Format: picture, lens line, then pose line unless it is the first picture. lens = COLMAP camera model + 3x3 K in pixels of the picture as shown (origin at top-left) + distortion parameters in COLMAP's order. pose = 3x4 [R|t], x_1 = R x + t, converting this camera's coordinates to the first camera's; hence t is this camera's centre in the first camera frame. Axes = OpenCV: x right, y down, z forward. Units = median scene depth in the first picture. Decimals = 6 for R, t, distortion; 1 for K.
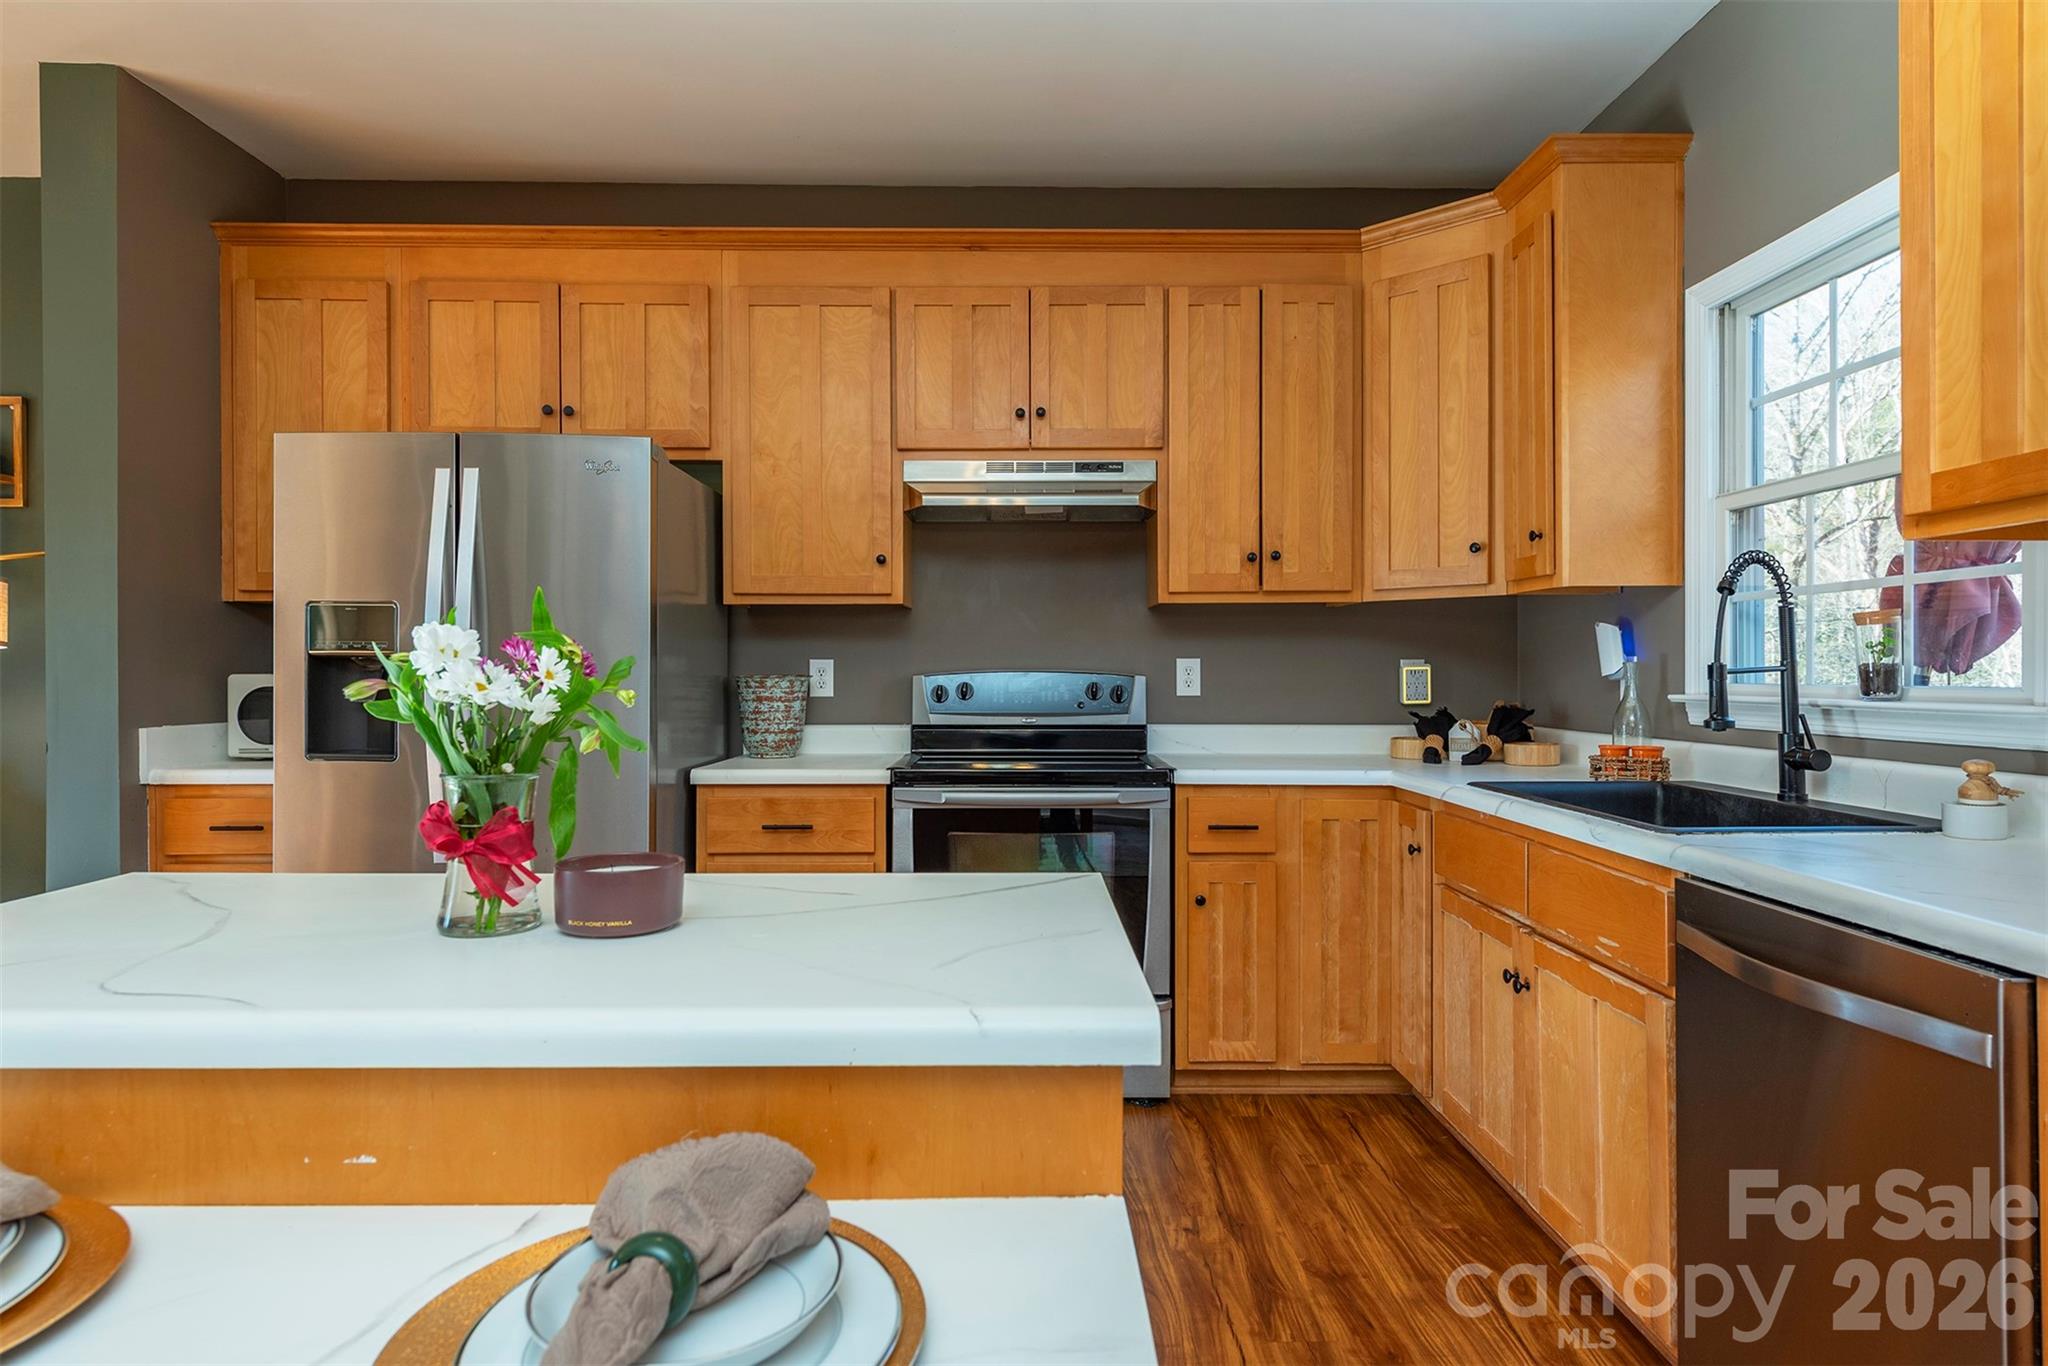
lens RADIAL K [[1171.3, 0, 1004.2], [0, 1171.3, 671.8], [0, 0, 1]] dist [0.020565, -0.009942]
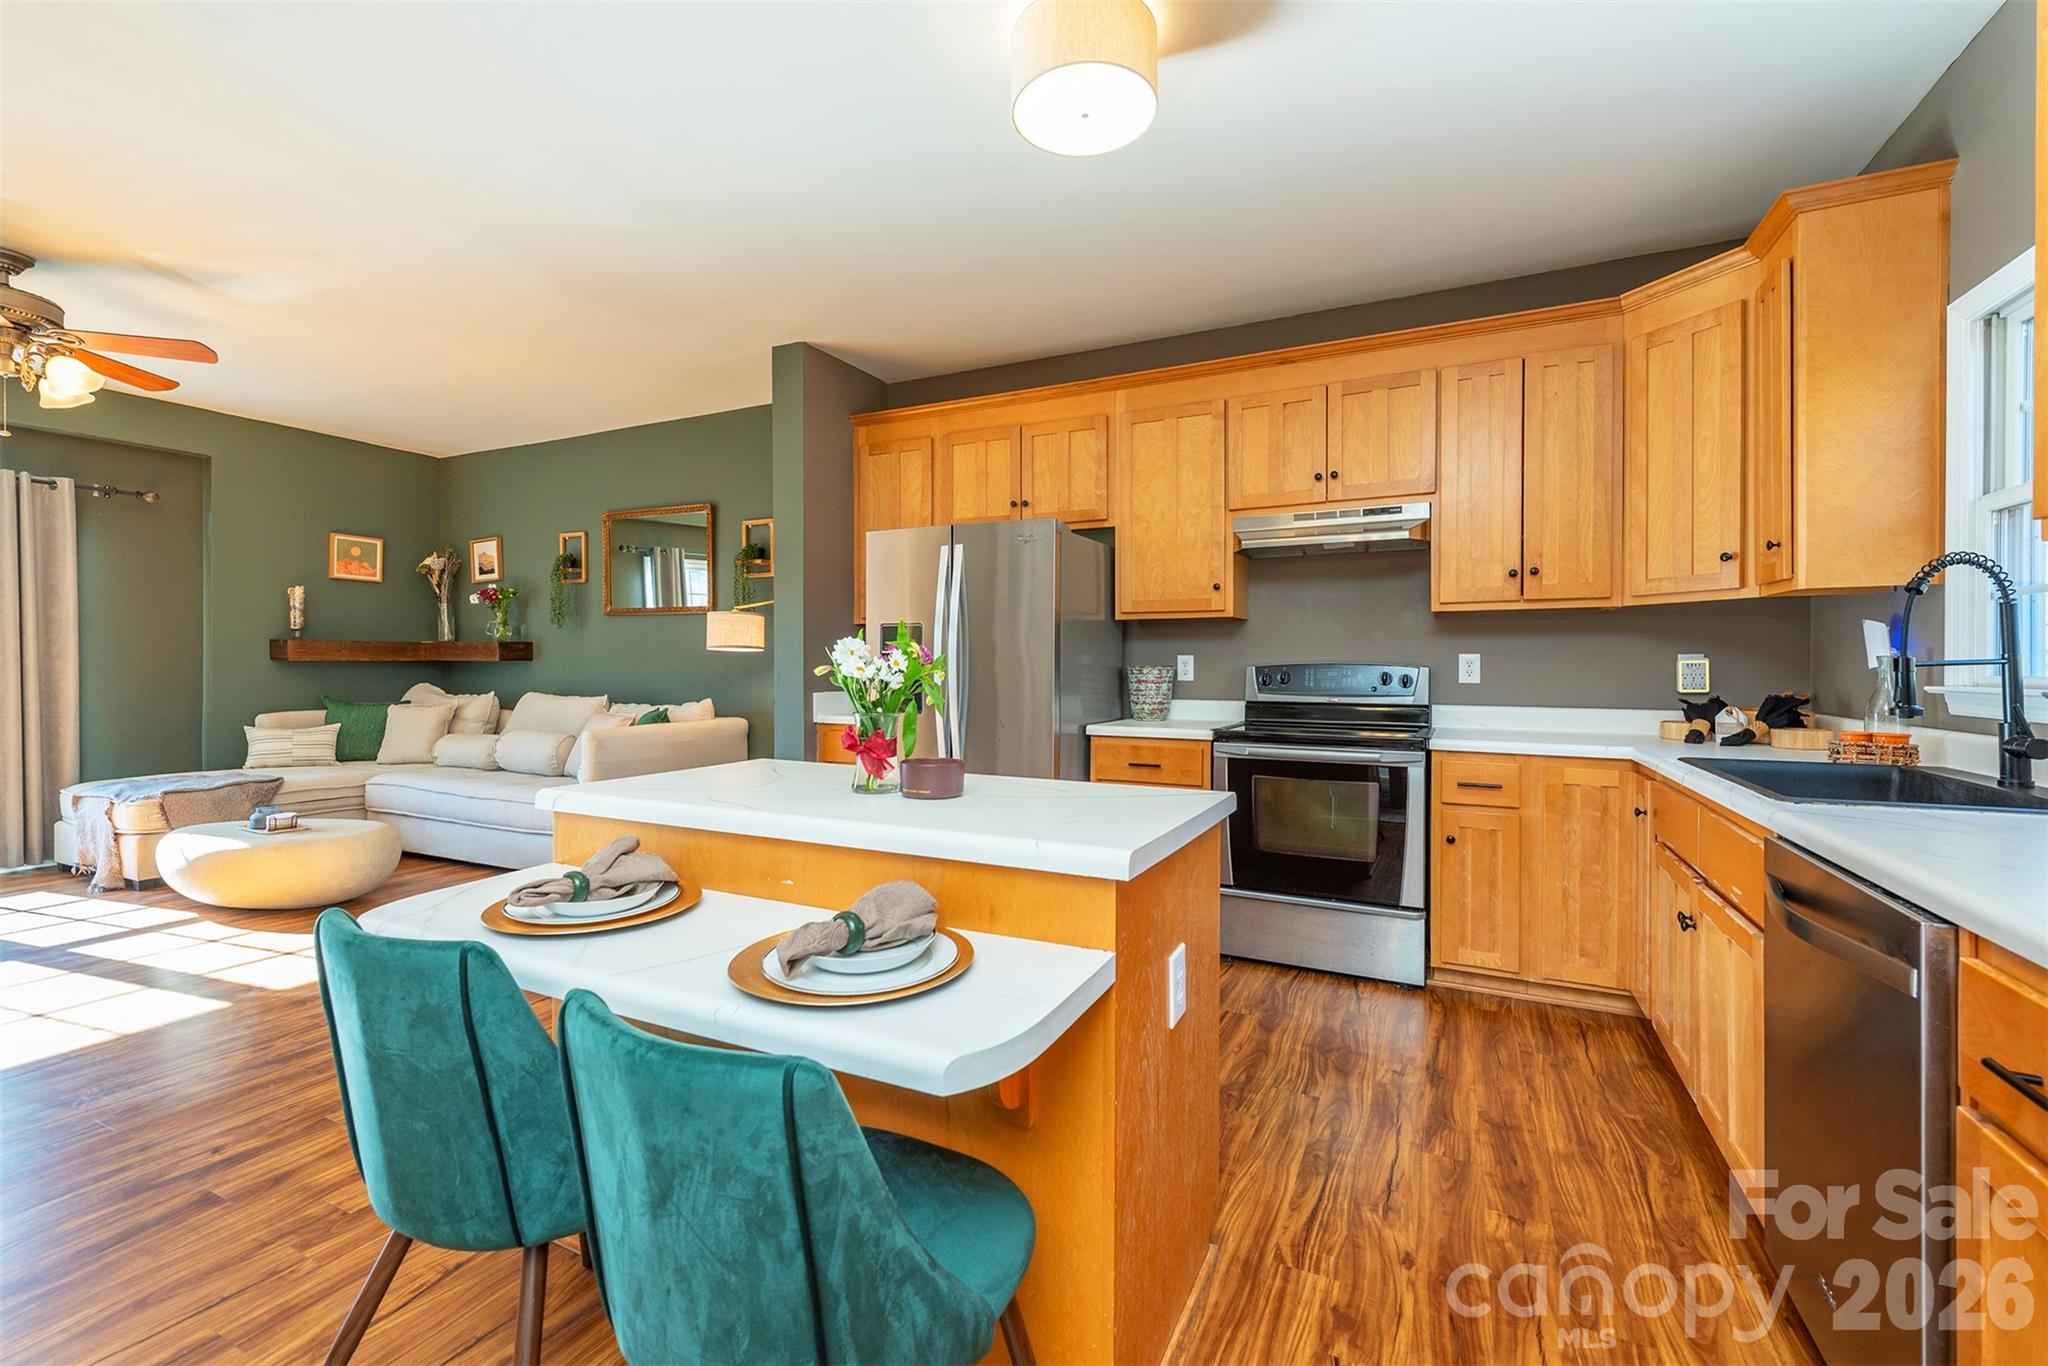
lens RADIAL K [[850.0, 0, 1010.8], [0, 850.0, 667.6], [0, 0, 1]] dist [0.013220, -0.002219]
pose [[0.893194, 0.004452, -0.449649, 0.143931], [-0.002850, 0.999987, 0.004240, 0.001242], [0.449662, -0.002506, 0.893195, -0.061947]]
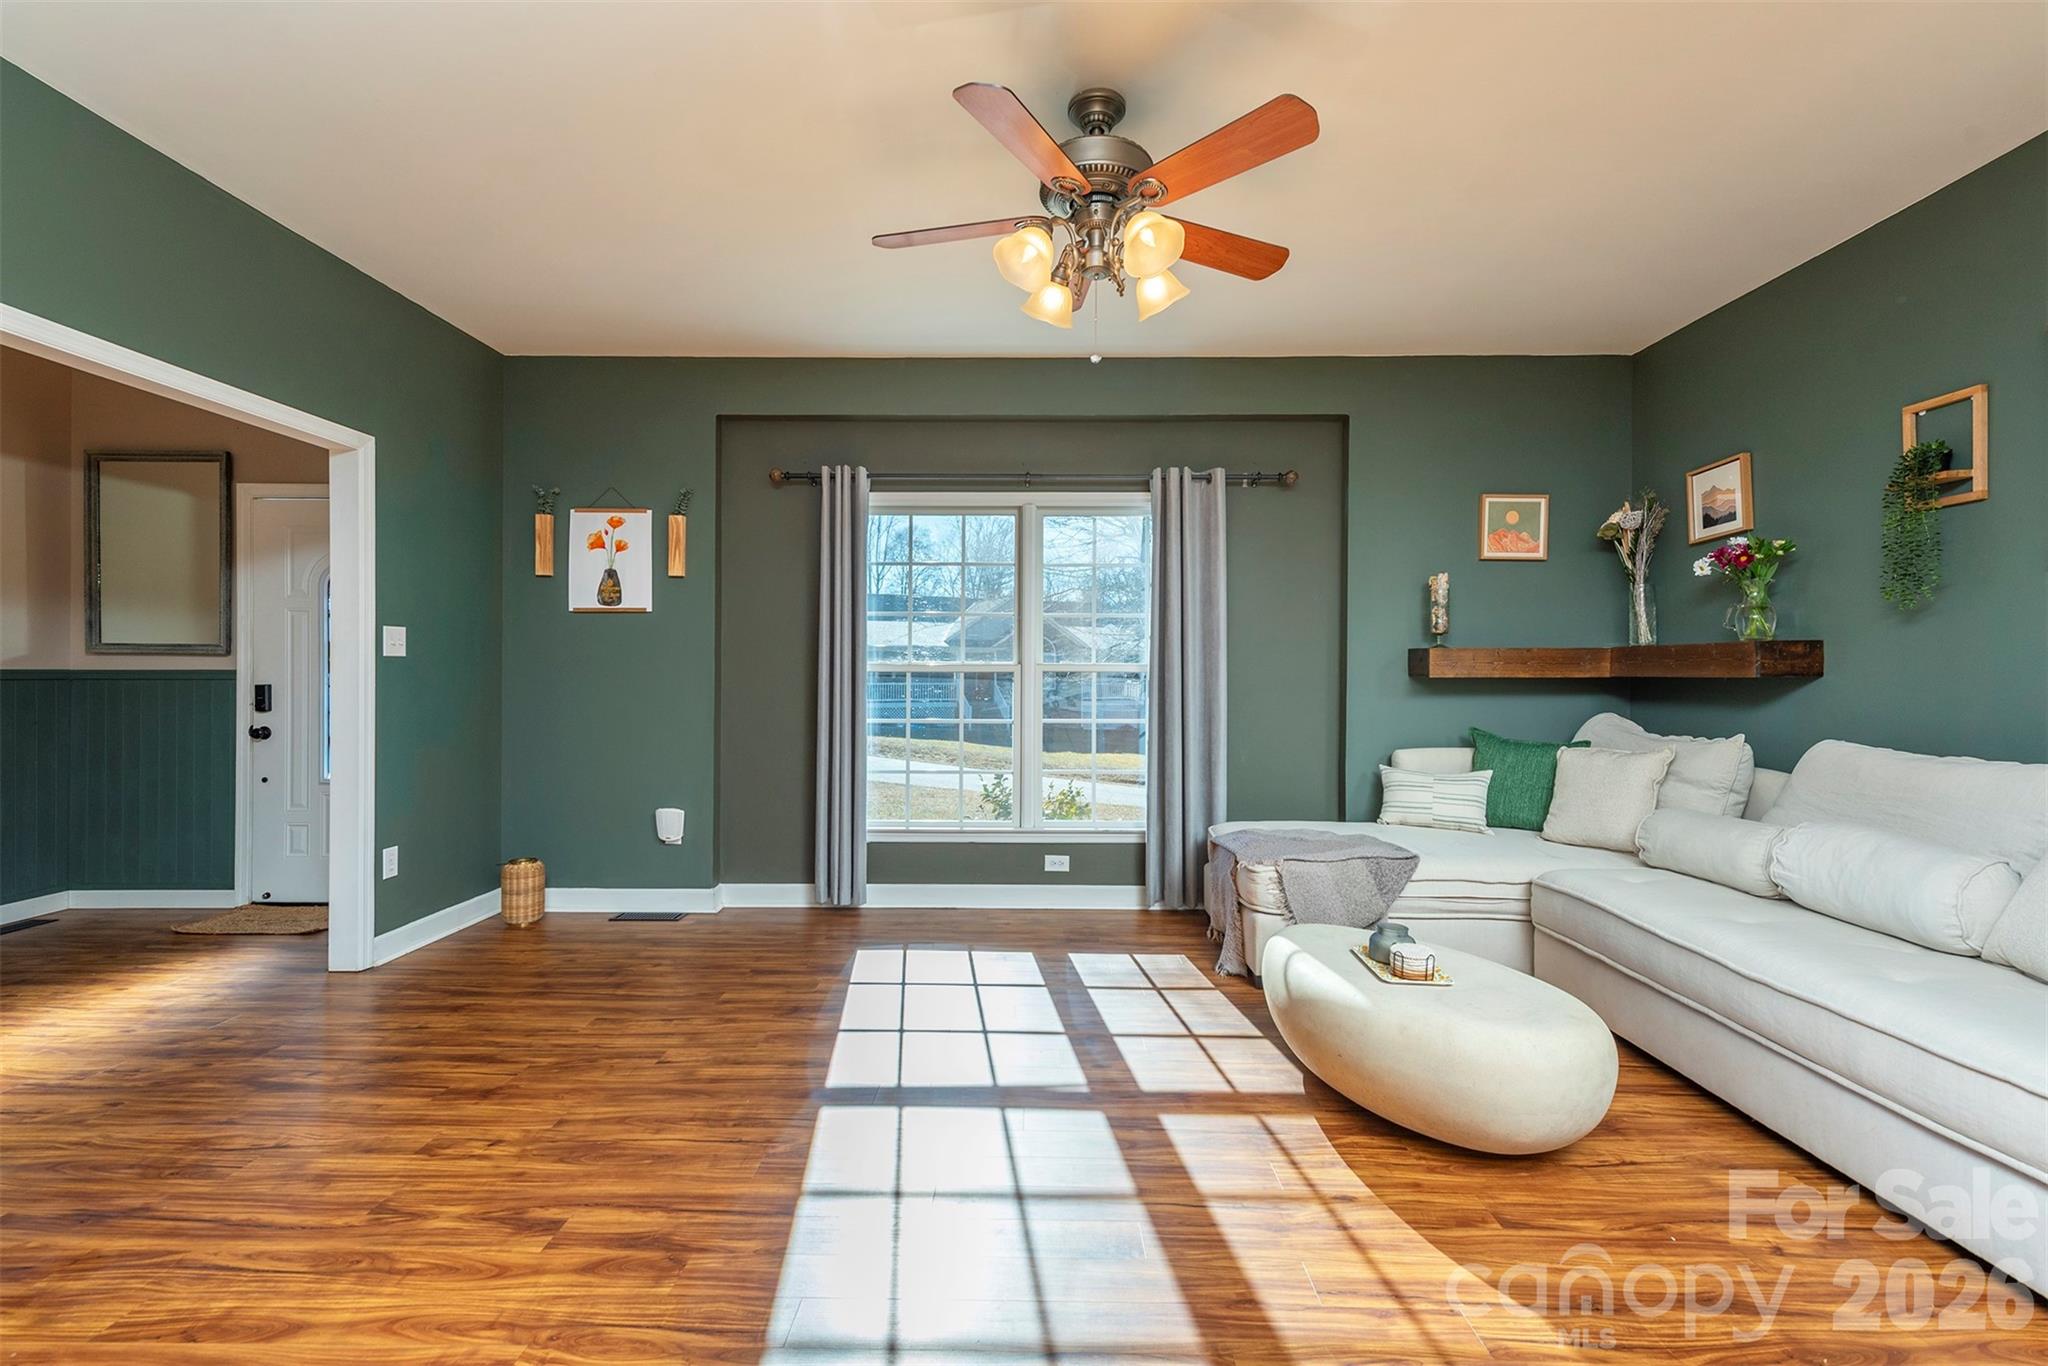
lens RADIAL K [[882.5, 0, 1015.5], [0, 882.5, 692.0], [0, 0, 1]] dist [0.002036, -0.001542]
pose [[-0.033354, 0.016078, -0.999314, -0.590689], [-0.002413, 0.999866, 0.016168, 0.000734], [0.999441, 0.002951, -0.033310, 0.252142]]
